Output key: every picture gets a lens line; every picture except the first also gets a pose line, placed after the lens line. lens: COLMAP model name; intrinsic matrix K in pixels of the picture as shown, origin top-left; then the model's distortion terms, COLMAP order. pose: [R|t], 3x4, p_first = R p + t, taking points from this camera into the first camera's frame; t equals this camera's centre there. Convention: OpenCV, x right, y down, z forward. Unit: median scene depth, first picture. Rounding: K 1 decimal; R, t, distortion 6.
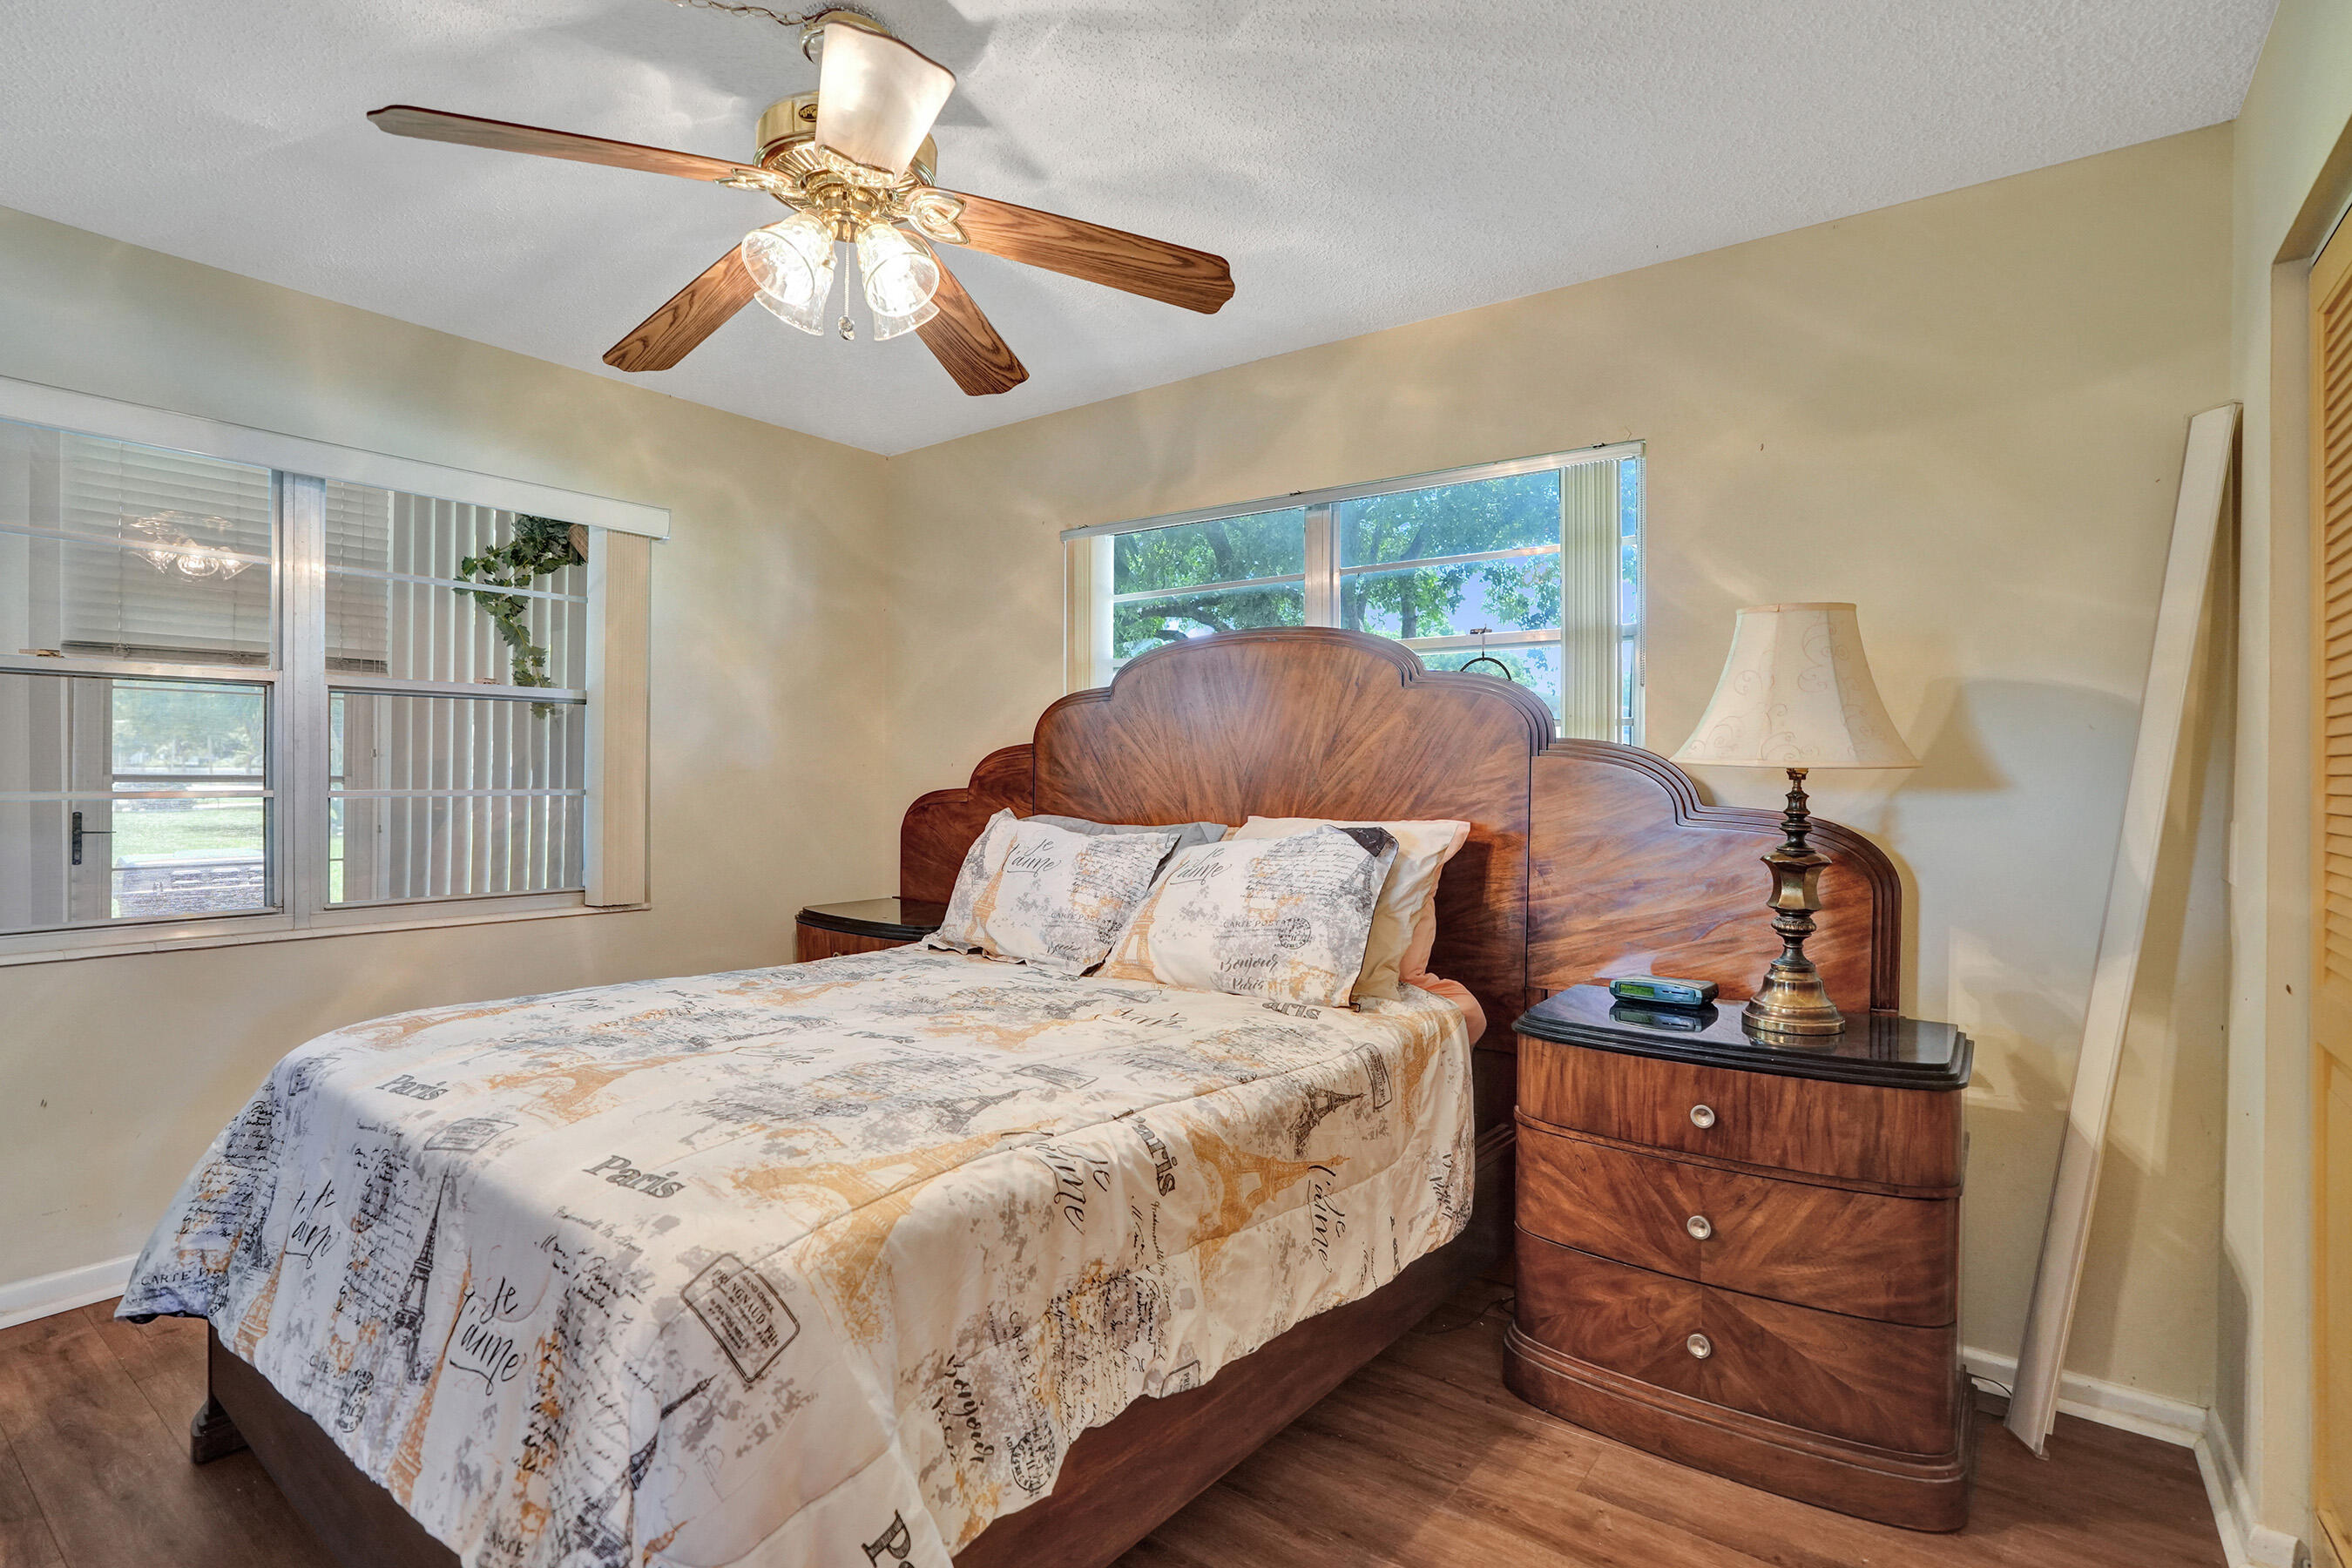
lens RADIAL K [[1151.8, 0, 1184.4], [0, 1151.8, 773.9], [0, 0, 1]] dist [-0.060300, 0.030344]
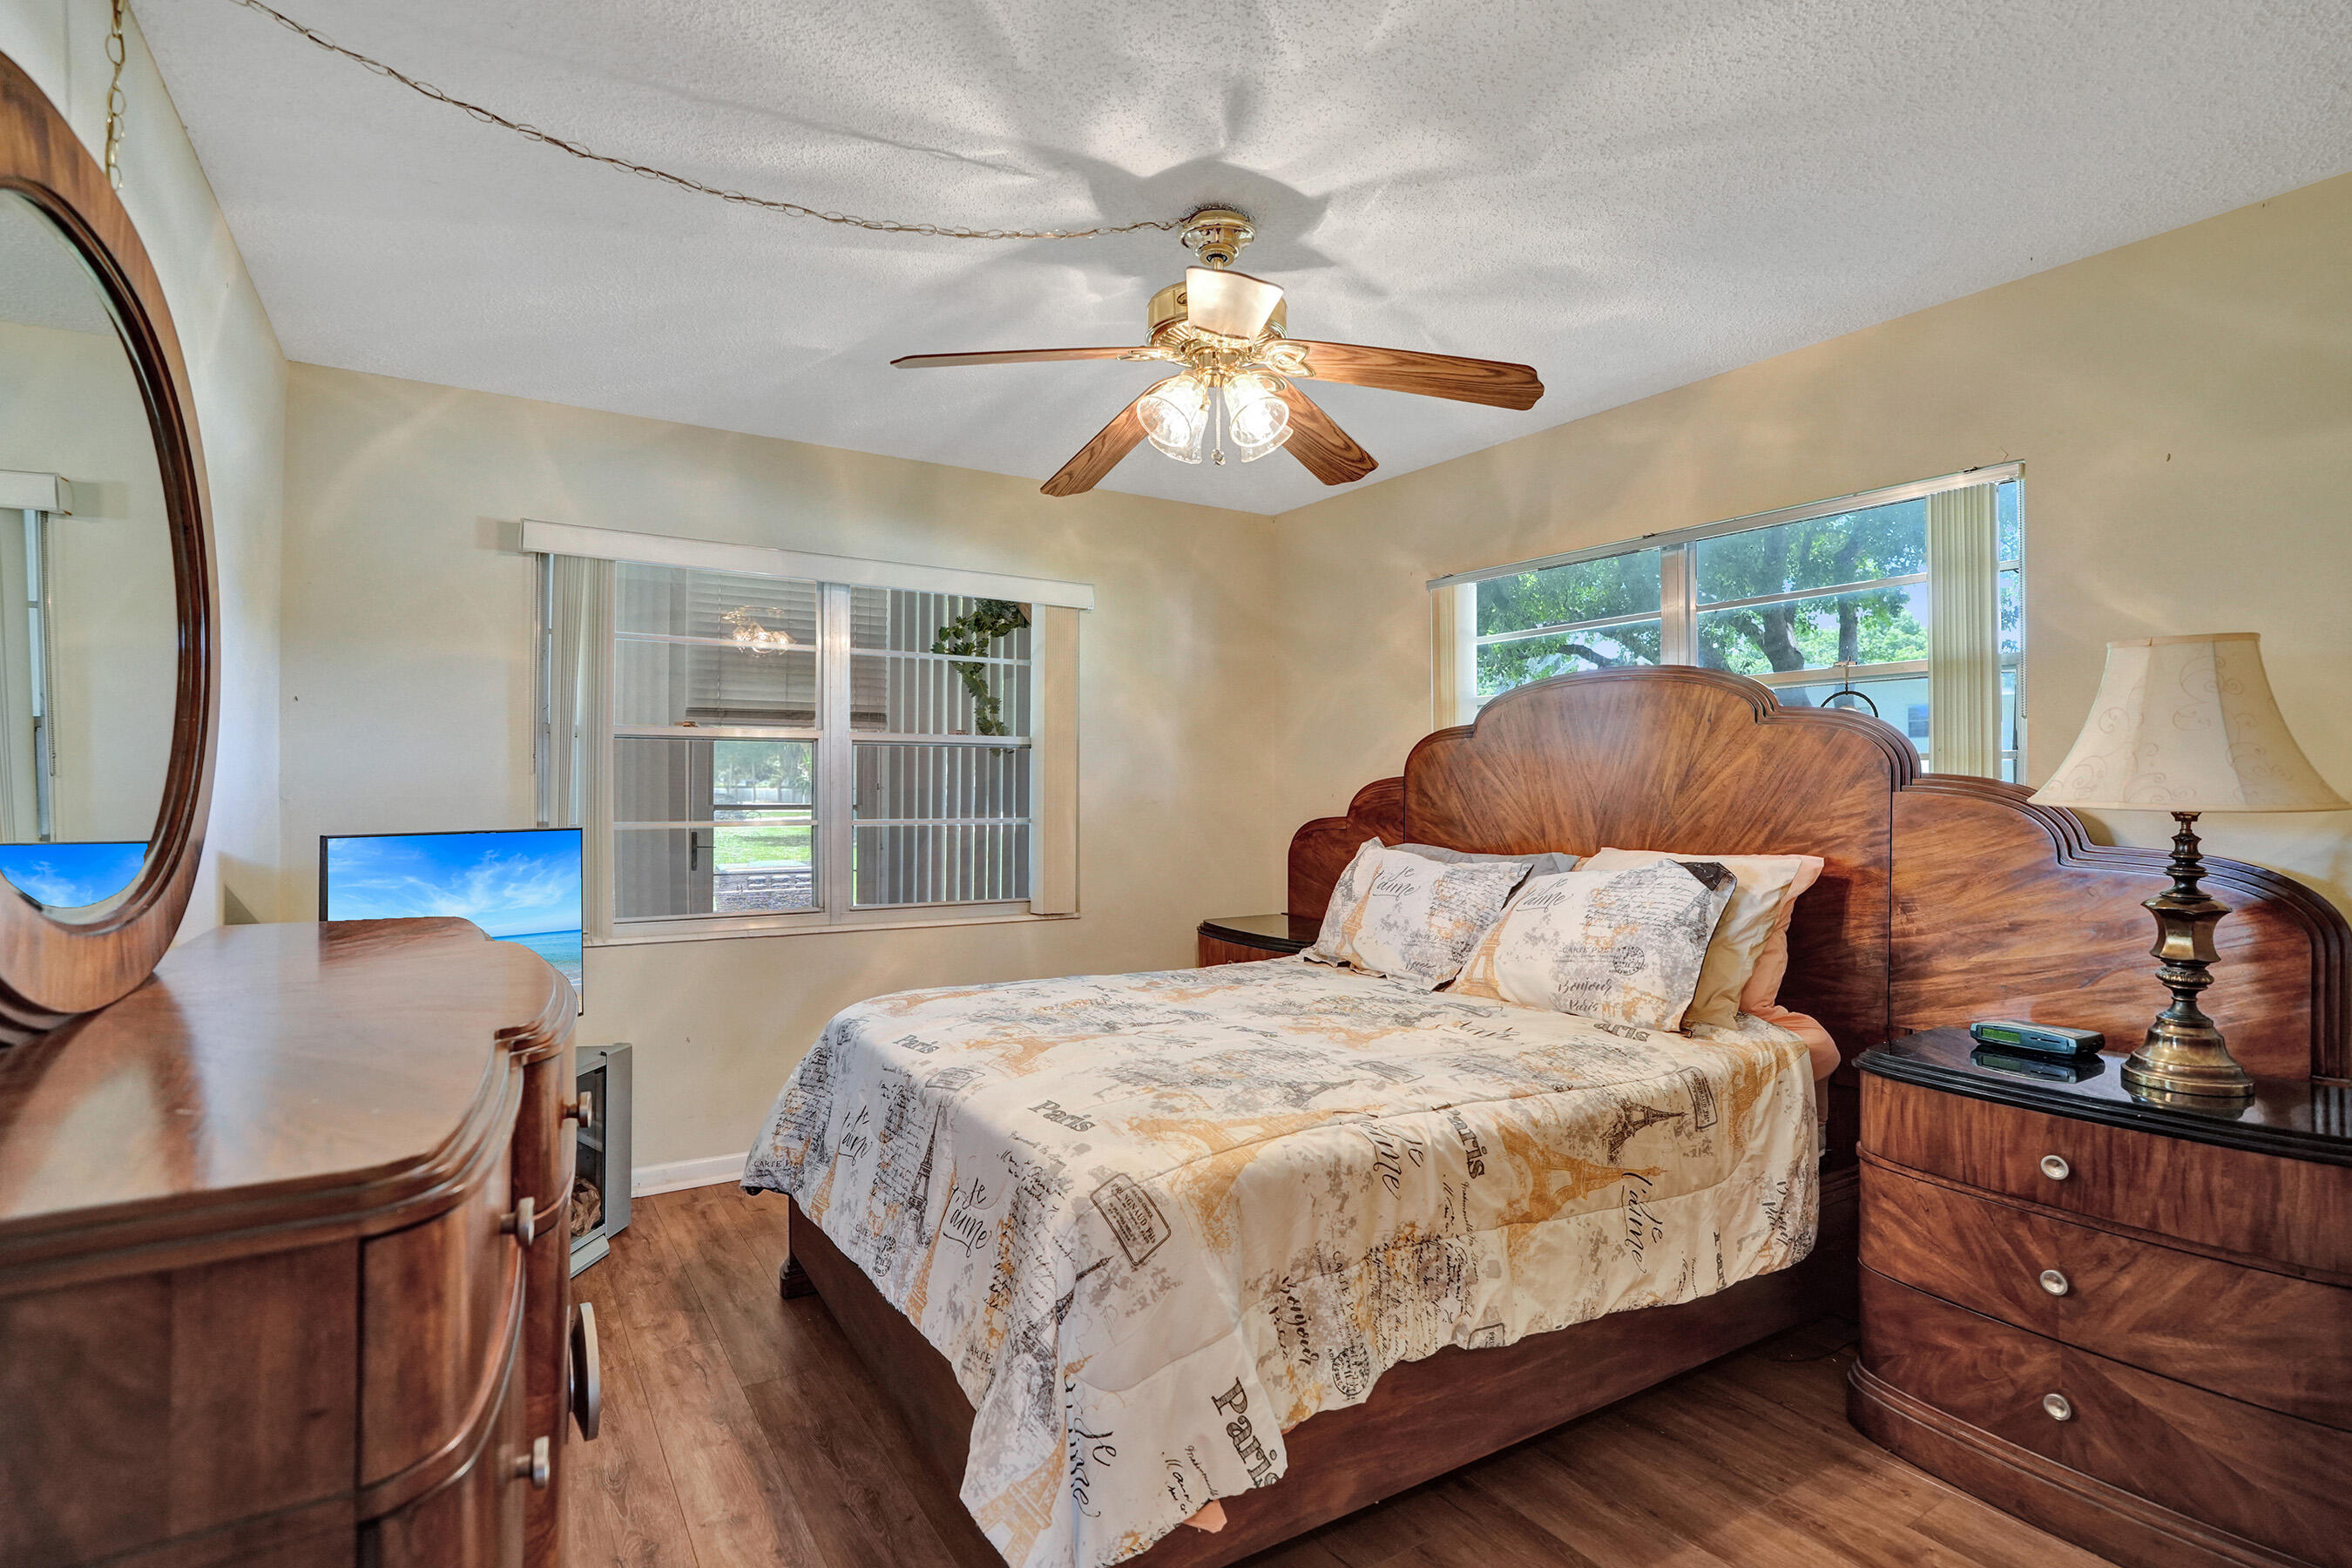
lens RADIAL K [[1151.8, 0, 1184.4], [0, 1151.8, 773.9], [0, 0, 1]] dist [-0.060300, 0.030344]
pose [[0.938483, -0.007946, -0.345233, 0.086099], [0.003387, 0.999899, -0.013807, -0.025224], [0.345308, 0.011788, 0.938415, -0.163068]]
